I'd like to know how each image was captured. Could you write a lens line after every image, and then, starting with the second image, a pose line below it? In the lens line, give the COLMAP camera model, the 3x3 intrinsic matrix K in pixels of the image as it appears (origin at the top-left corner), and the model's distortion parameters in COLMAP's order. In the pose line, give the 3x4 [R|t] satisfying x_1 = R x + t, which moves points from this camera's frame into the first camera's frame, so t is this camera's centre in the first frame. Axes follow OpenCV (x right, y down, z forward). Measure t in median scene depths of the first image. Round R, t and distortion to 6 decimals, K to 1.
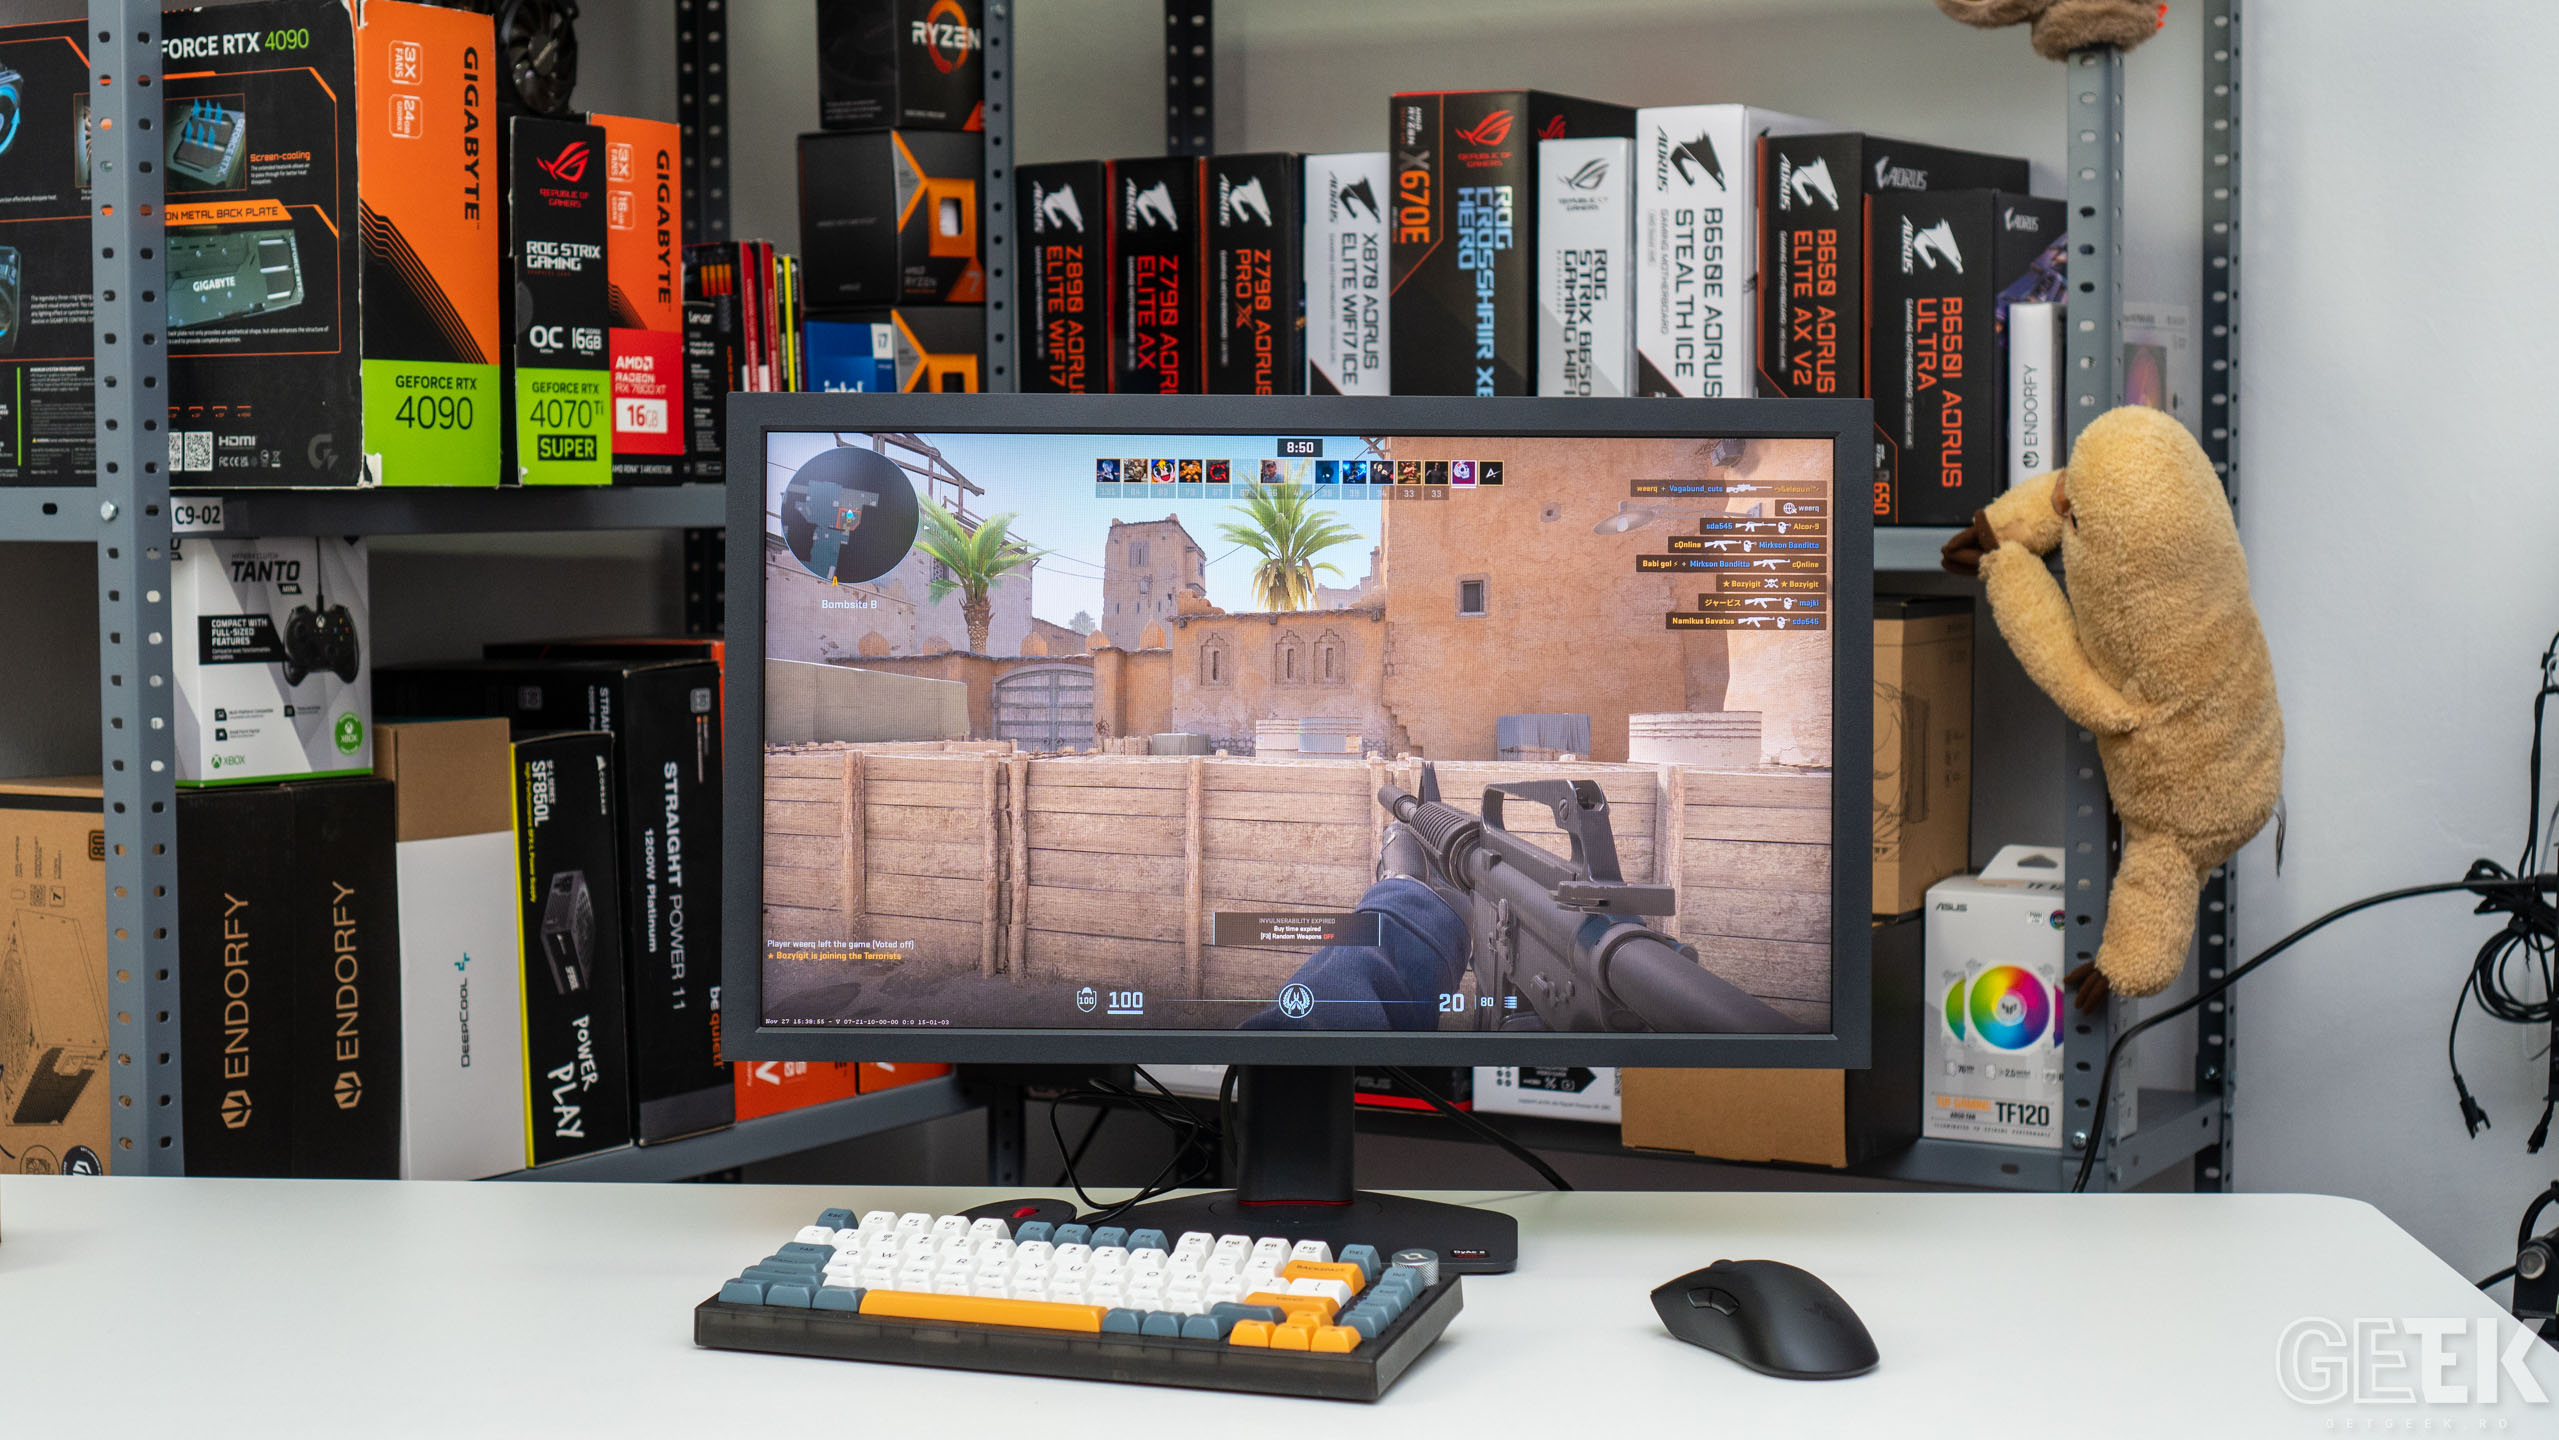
lens RADIAL K [[3965.8, 0, 1282.2], [0, 3965.8, 788.1], [0, 0, 1]] dist [0.001900, -0.148710]
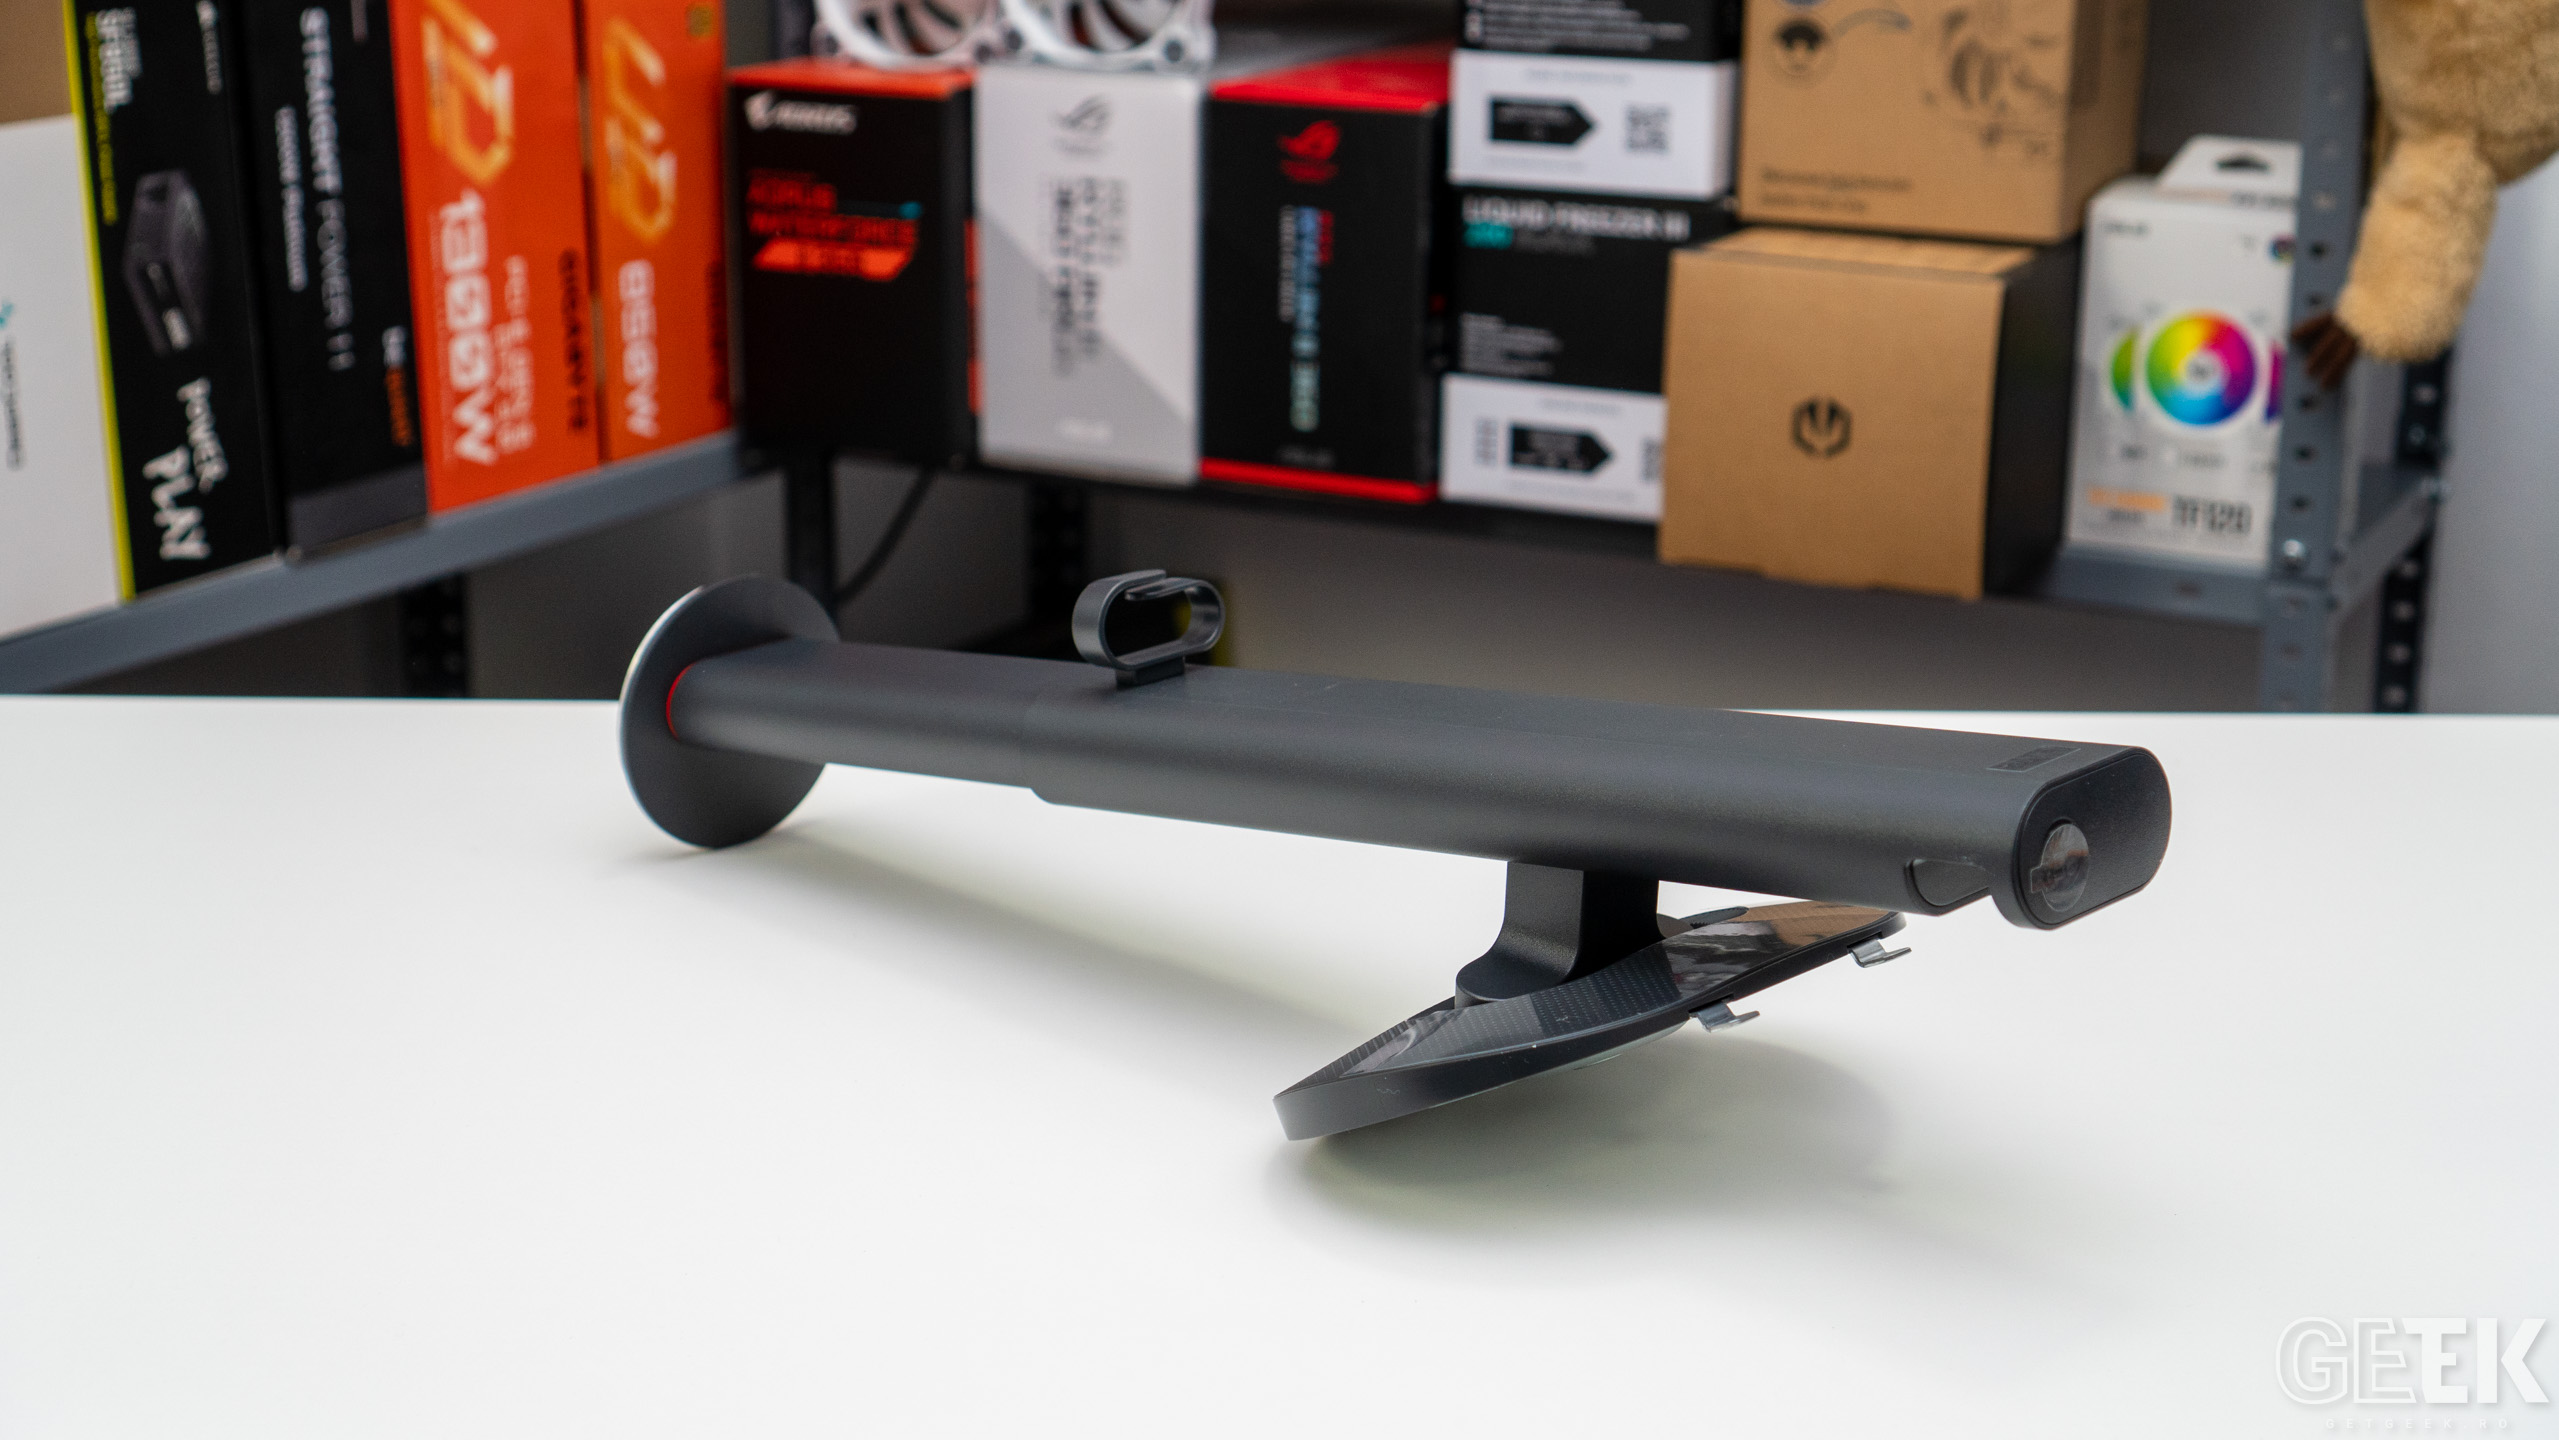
lens RADIAL K [[3815.1, 0, 1260.7], [0, 3815.1, 723.9], [0, 0, 1]] dist [0.097128, -0.397851]
pose [[0.998762, -0.002644, 0.049670, -0.022581], [-0.007041, 0.981016, 0.193801, -0.015664], [-0.049239, -0.193911, 0.979783, 0.314758]]
